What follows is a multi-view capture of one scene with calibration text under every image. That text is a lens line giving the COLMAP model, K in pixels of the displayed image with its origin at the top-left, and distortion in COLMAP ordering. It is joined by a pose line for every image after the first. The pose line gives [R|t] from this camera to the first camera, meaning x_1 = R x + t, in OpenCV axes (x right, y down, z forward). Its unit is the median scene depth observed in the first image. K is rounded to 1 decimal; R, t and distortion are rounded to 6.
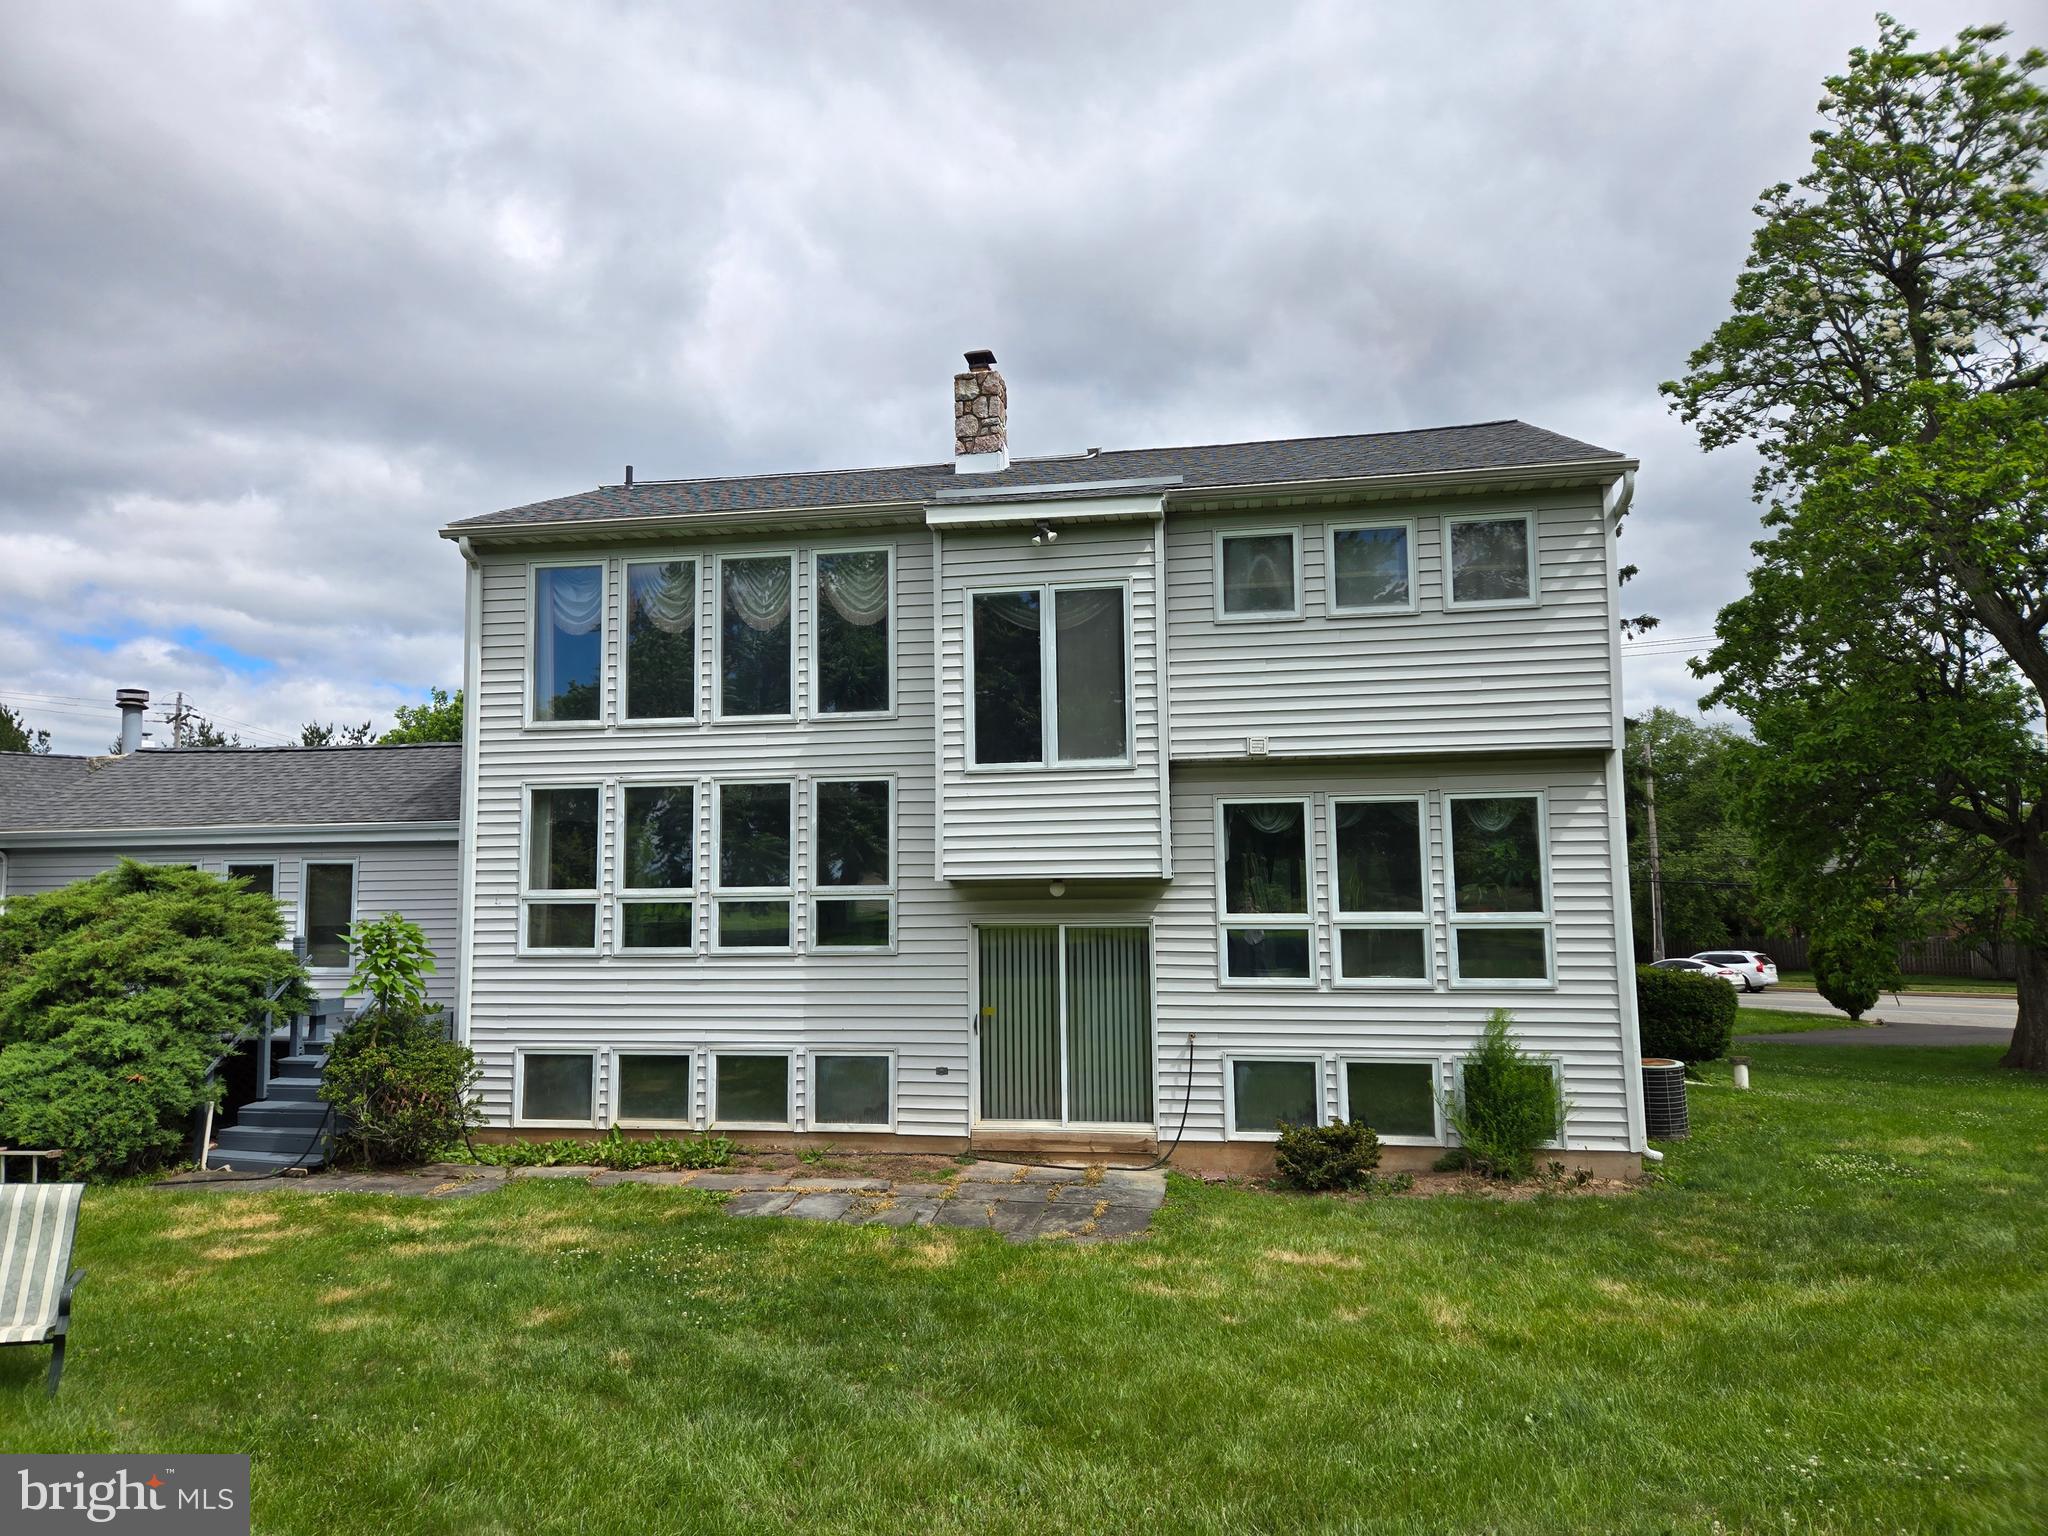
lens RADIAL K [[1381.7, 0, 1034.3], [0, 1381.7, 772.7], [0, 0, 1]] dist [0.062583, -0.000234]
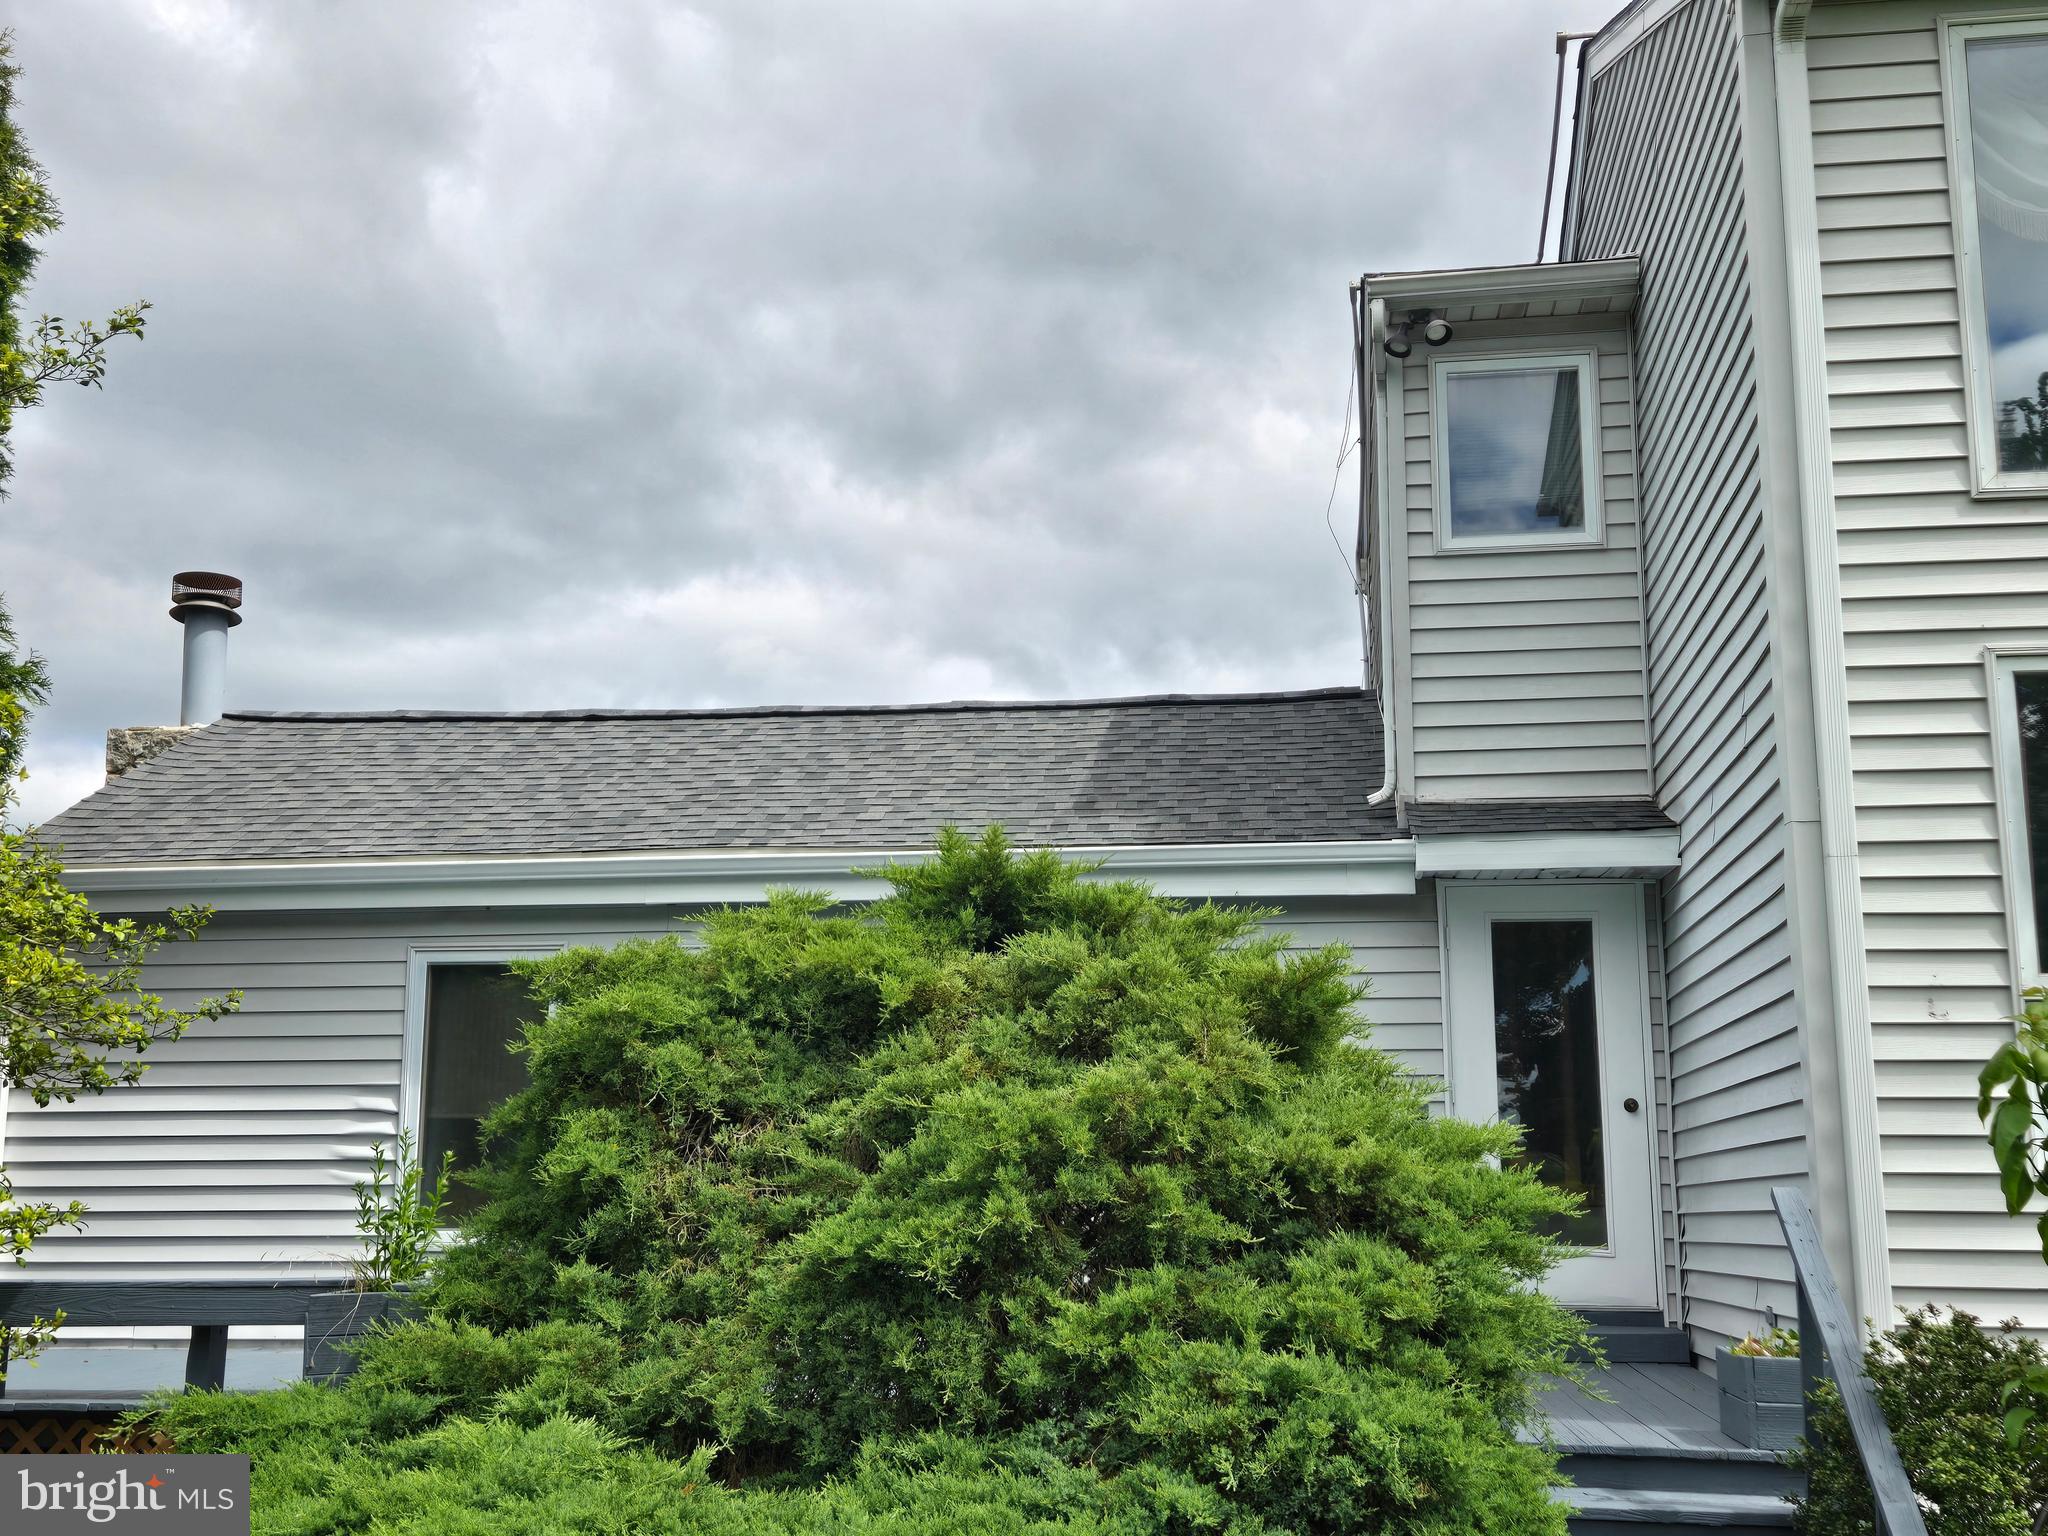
lens RADIAL K [[2232.3, 0, 1063.6], [0, 2232.3, 779.1], [0, 0, 1]] dist [0.059473, 0.002749]
pose [[0.999038, 0.017277, 0.040306, -0.605333], [-0.013513, 0.995681, -0.091850, 0.089404], [-0.041719, 0.091217, 0.994957, 0.476704]]
